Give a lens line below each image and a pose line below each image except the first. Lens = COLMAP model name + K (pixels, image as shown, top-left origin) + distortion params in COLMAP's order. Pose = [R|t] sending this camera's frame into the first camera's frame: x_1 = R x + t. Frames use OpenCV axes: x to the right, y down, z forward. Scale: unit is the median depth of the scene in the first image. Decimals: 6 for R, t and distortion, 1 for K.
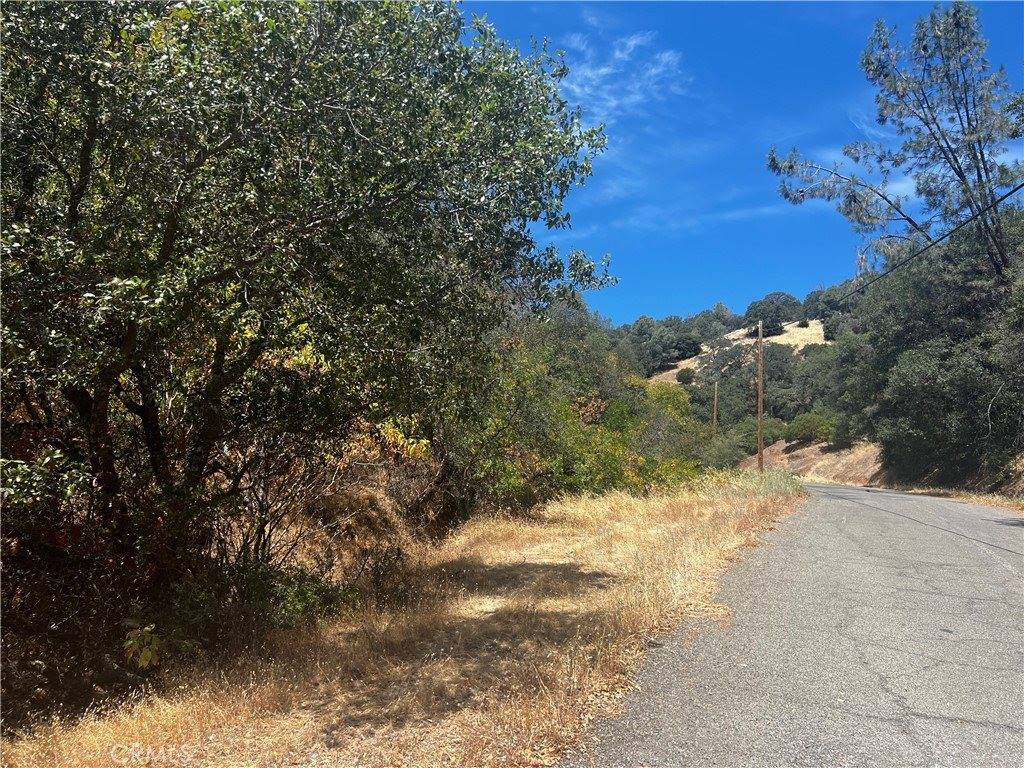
lens RADIAL K [[717.1, 0, 498.1], [0, 717.1, 361.5], [0, 0, 1]] dist [0.007052, -0.002772]
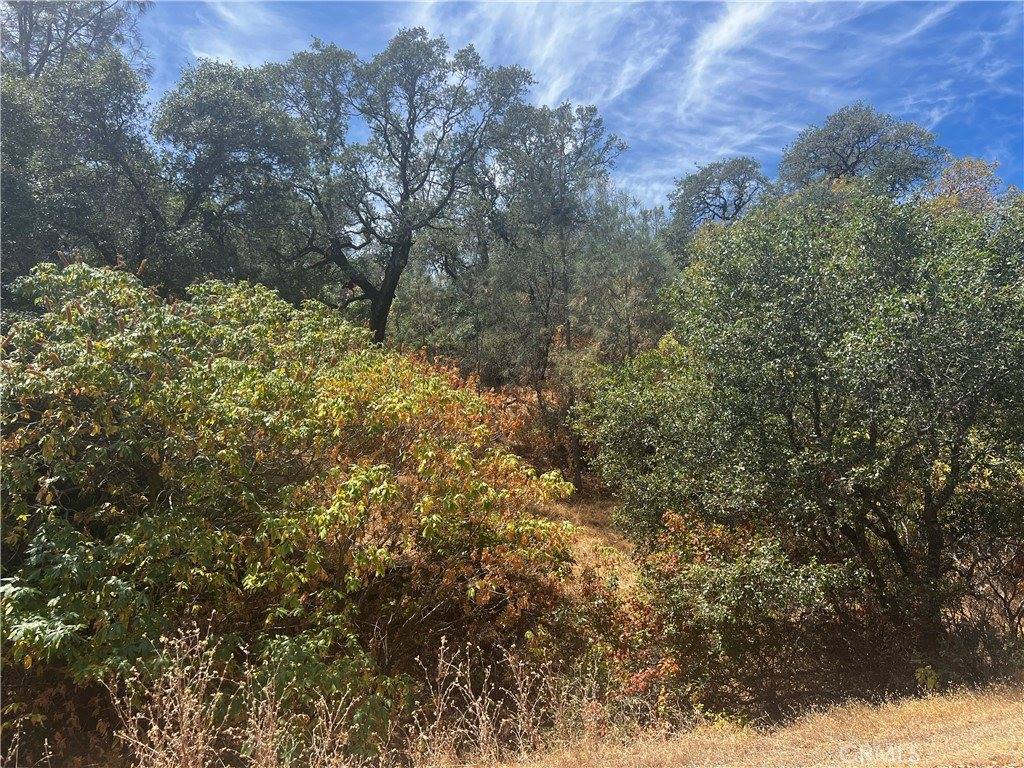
lens RADIAL K [[853.5, 0, 512.0], [0, 853.5, 384.0], [0, 0, 1]] dist [-0.003245, -0.001545]
pose [[0.631962, -0.268889, -0.726858, 0.063806], [0.184966, 0.963109, -0.195468, -0.005450], [0.752603, -0.010915, 0.658384, -0.124216]]
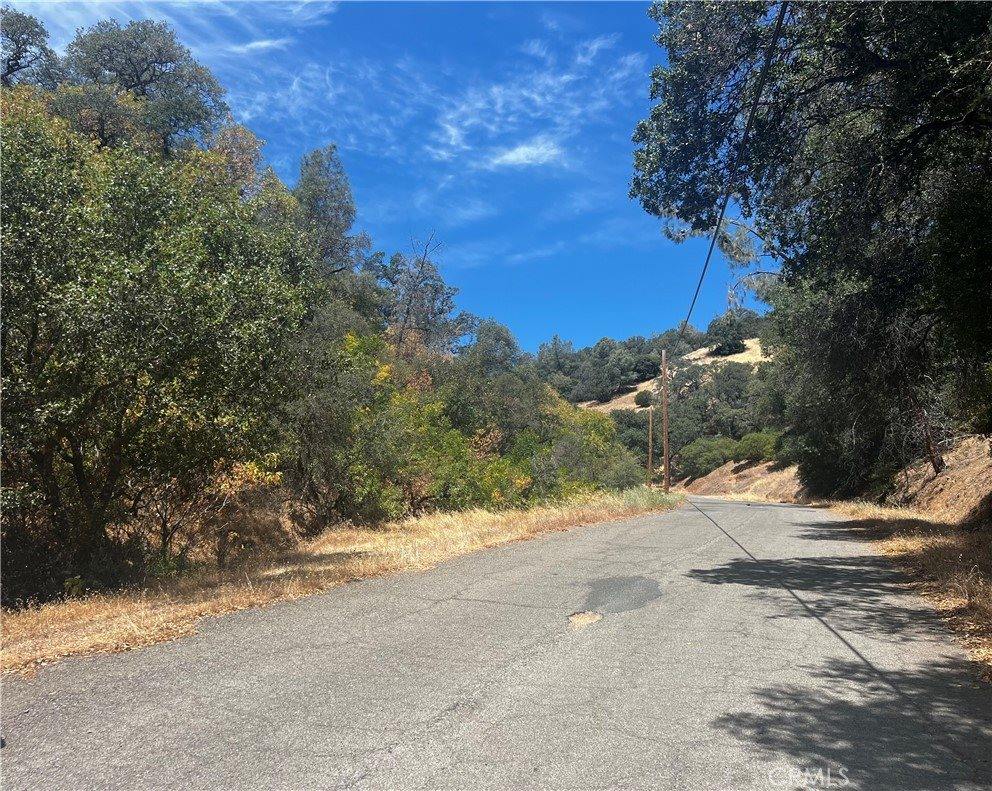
lens RADIAL K [[843.9, 0, 496.0], [0, 843.9, 395.5], [0, 0, 1]] dist [-0.043835, 0.104136]
pose [[0.998907, -0.037955, -0.027277, 0.089299], [0.038477, 0.999081, 0.018867, -0.013460], [0.026535, -0.019896, 0.999450, -0.151700]]
